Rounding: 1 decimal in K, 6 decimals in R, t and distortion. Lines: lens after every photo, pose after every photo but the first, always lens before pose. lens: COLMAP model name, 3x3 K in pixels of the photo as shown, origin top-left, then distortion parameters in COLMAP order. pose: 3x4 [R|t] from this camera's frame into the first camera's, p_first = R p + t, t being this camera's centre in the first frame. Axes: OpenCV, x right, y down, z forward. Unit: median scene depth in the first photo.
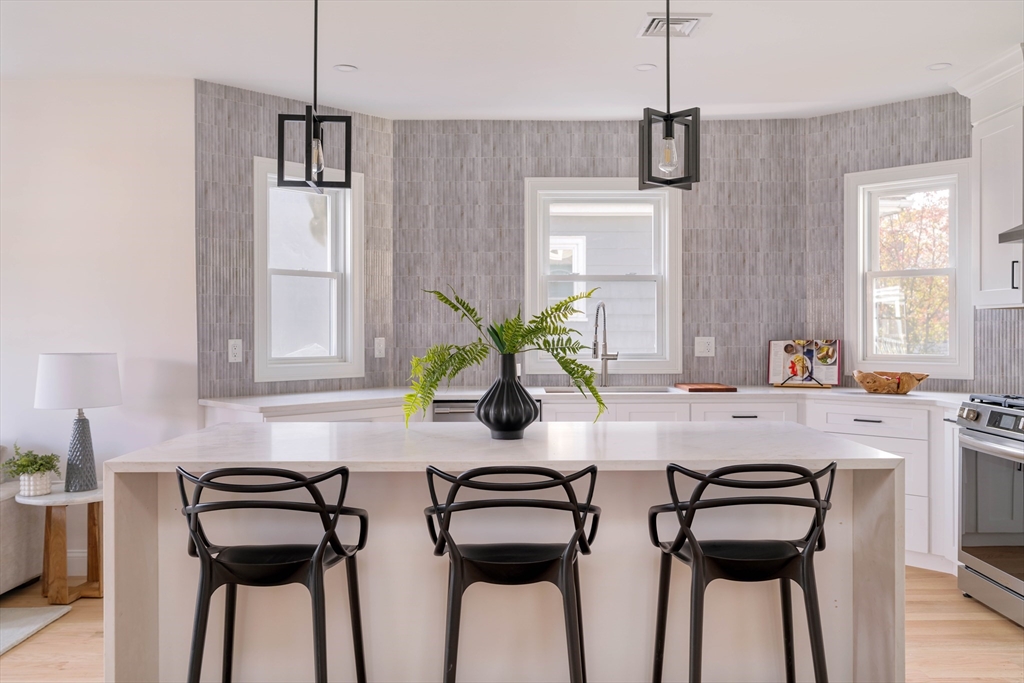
lens RADIAL K [[822.3, 0, 559.3], [0, 822.3, 330.9], [0, 0, 1]] dist [0.008253, -0.003734]
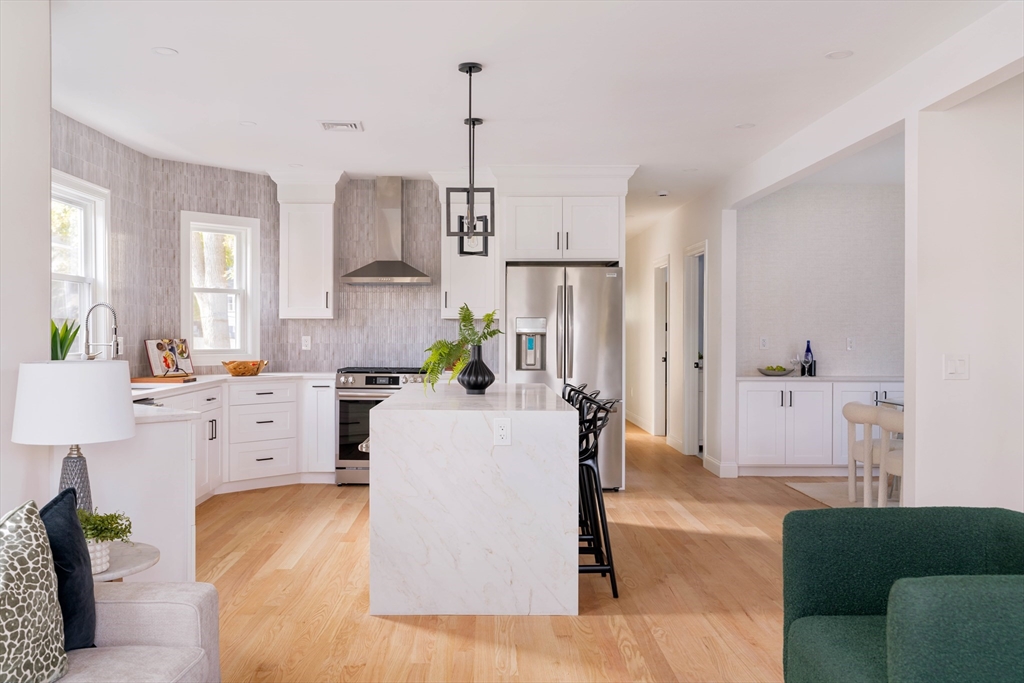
lens RADIAL K [[834.8, 0, 466.8], [0, 834.8, 340.2], [0, 0, 1]] dist [0.005208, 0.000533]
pose [[0.070949, -0.008166, 0.997447, -1.155298], [0.001210, 0.999966, 0.008100, 0.003551], [-0.997479, 0.000632, 0.070956, 0.573671]]
